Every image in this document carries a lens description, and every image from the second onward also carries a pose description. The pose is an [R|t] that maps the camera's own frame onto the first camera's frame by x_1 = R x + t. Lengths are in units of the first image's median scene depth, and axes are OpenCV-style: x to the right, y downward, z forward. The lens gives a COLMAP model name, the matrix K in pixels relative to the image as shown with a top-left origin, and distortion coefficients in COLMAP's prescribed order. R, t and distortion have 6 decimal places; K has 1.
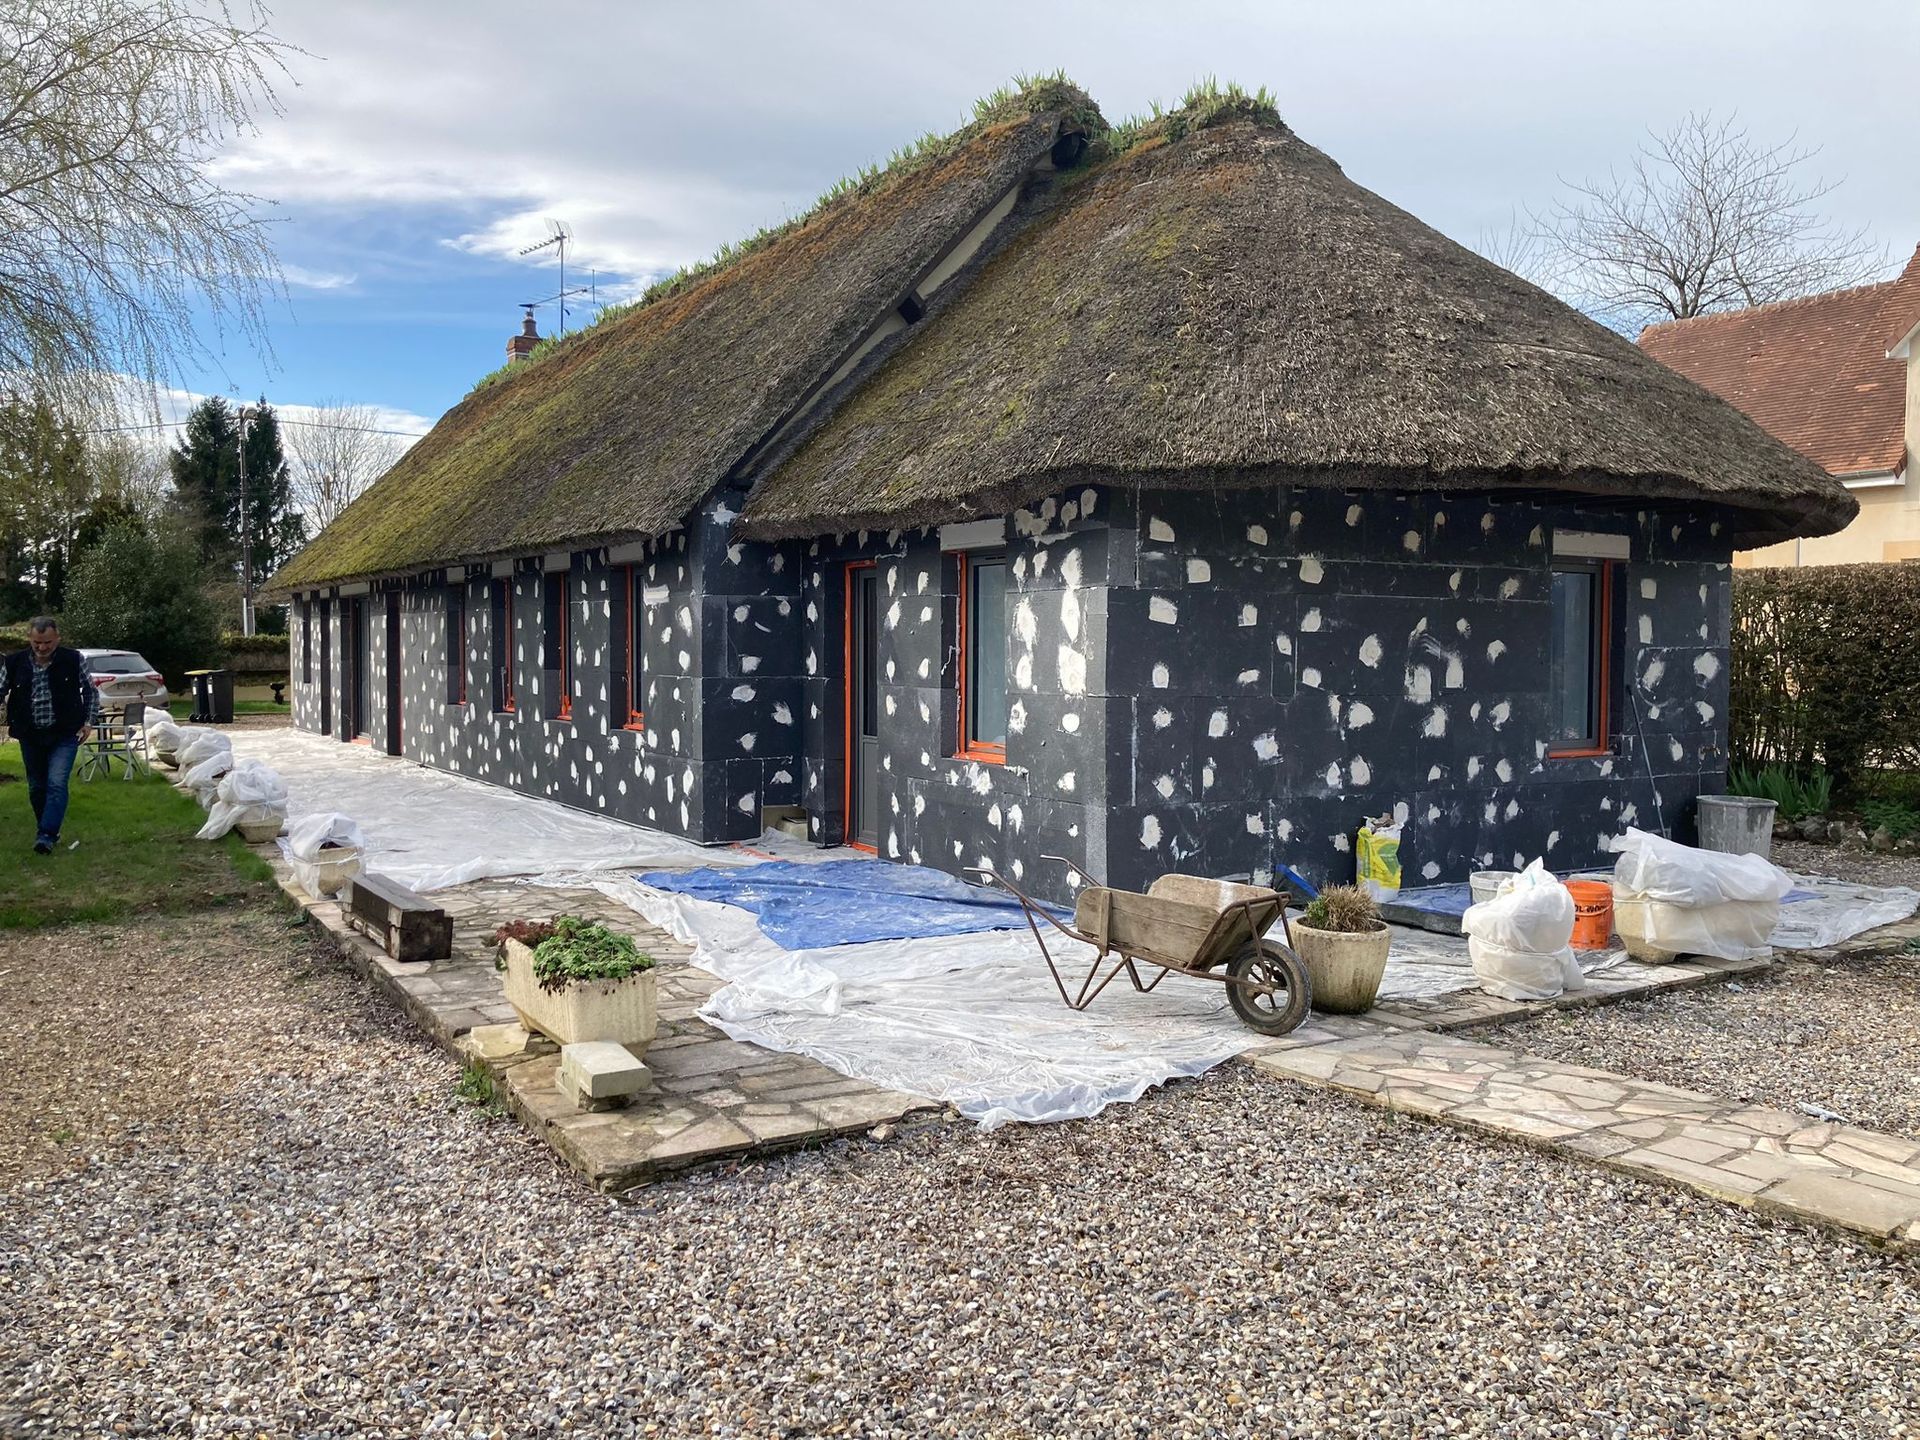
lens RADIAL K [[1523.5, 0, 956.7], [0, 1523.5, 728.0], [0, 0, 1]] dist [-0.043891, 0.123043]
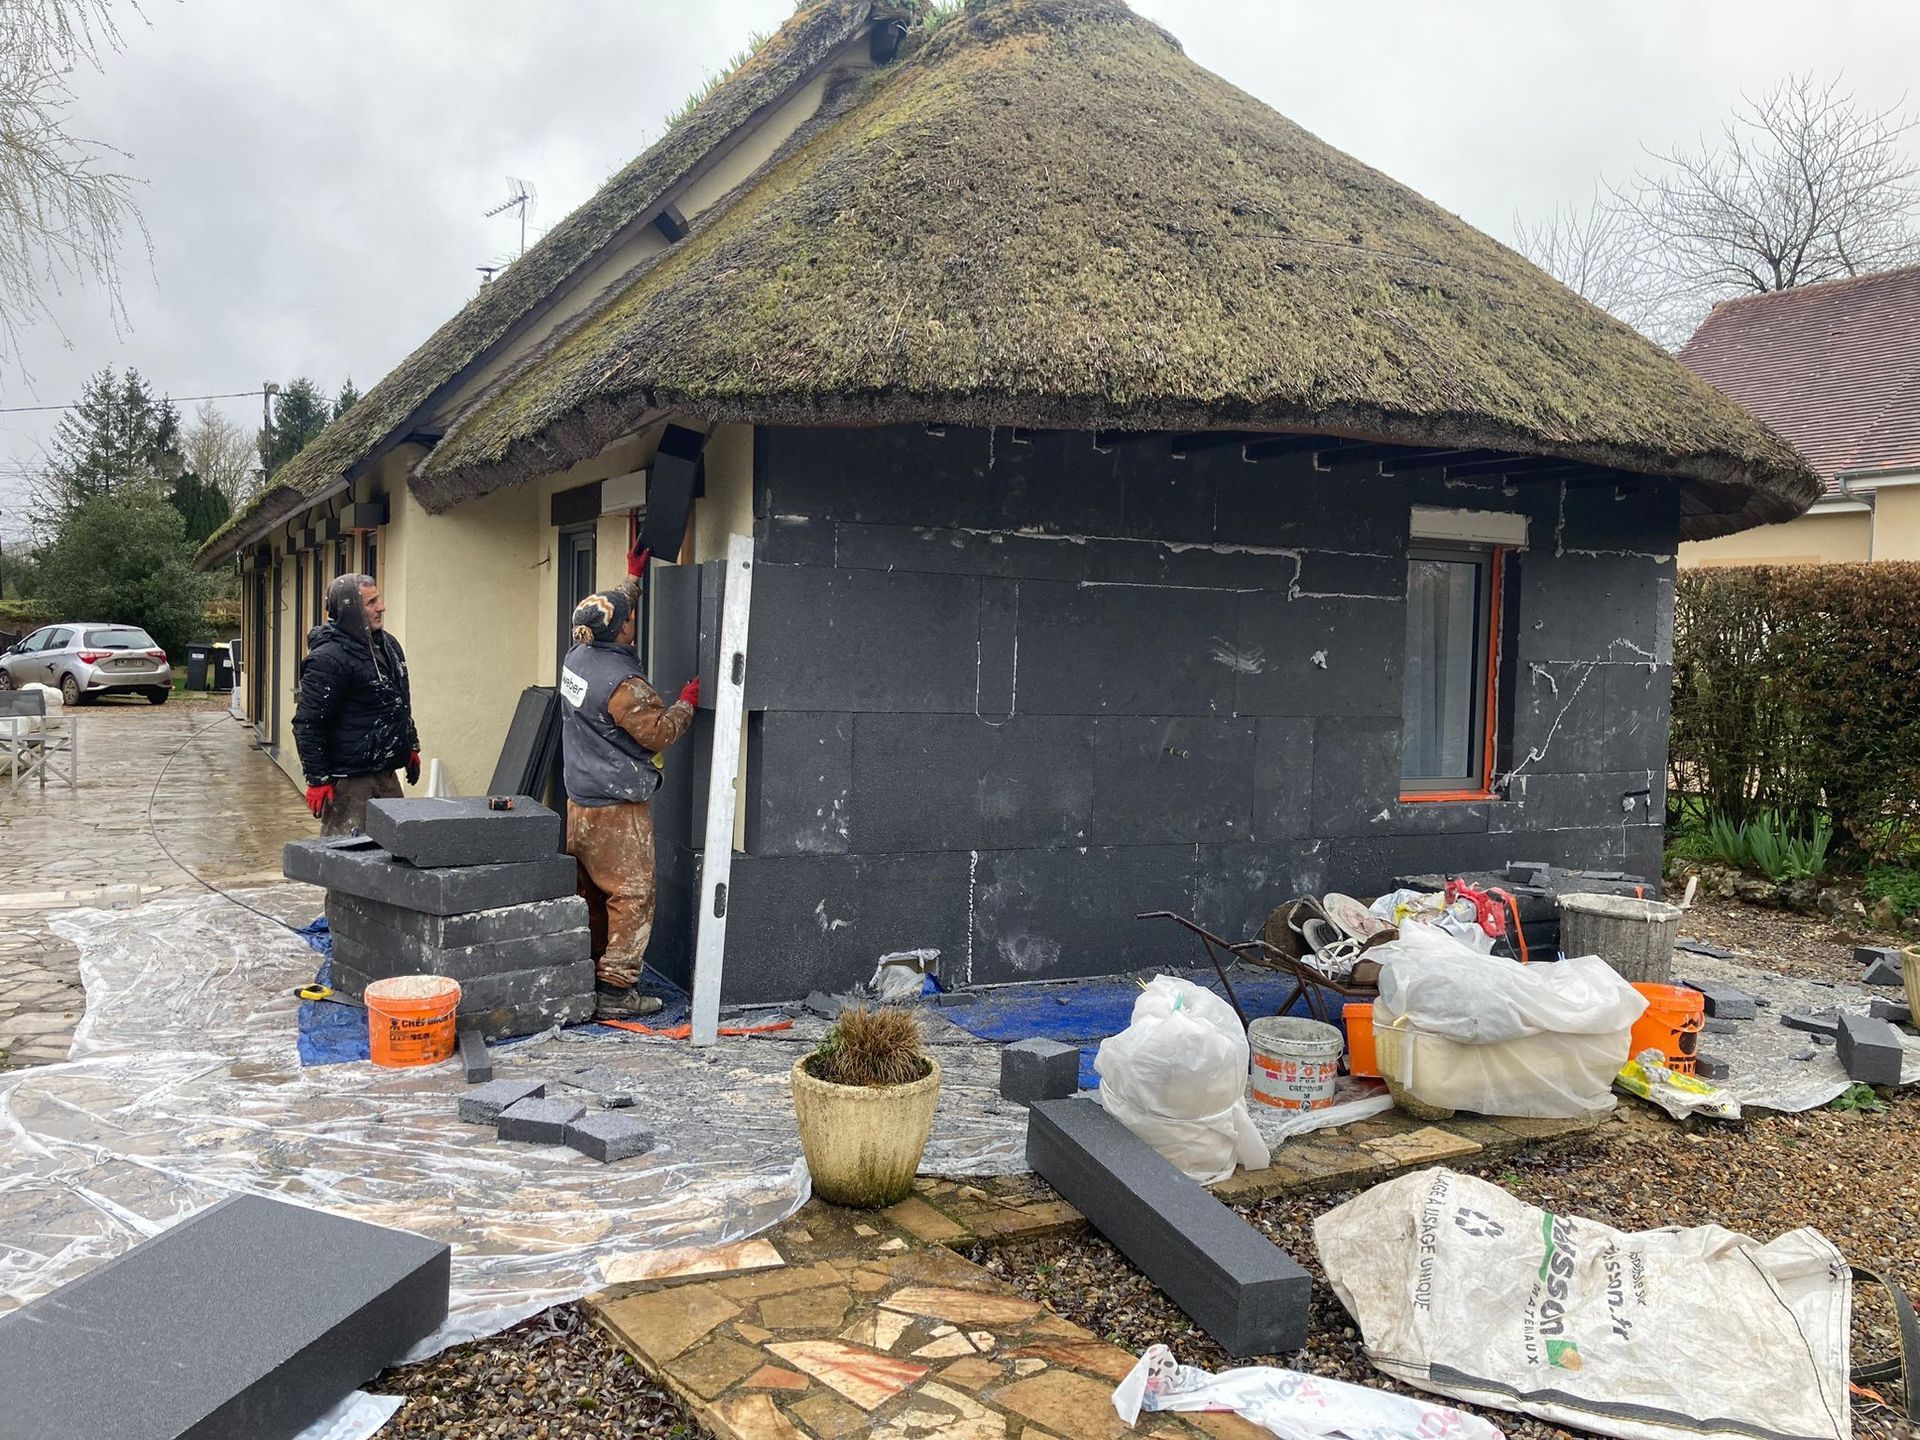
lens RADIAL K [[1497.9, 0, 960.0], [0, 1497.9, 720.0], [0, 0, 1]] dist [0.020631, 0.000382]
pose [[0.996945, 0.028260, -0.072816, 0.184602], [-0.028389, 0.999597, -0.000743, -0.012495], [0.072765, 0.002808, 0.997345, 0.190107]]
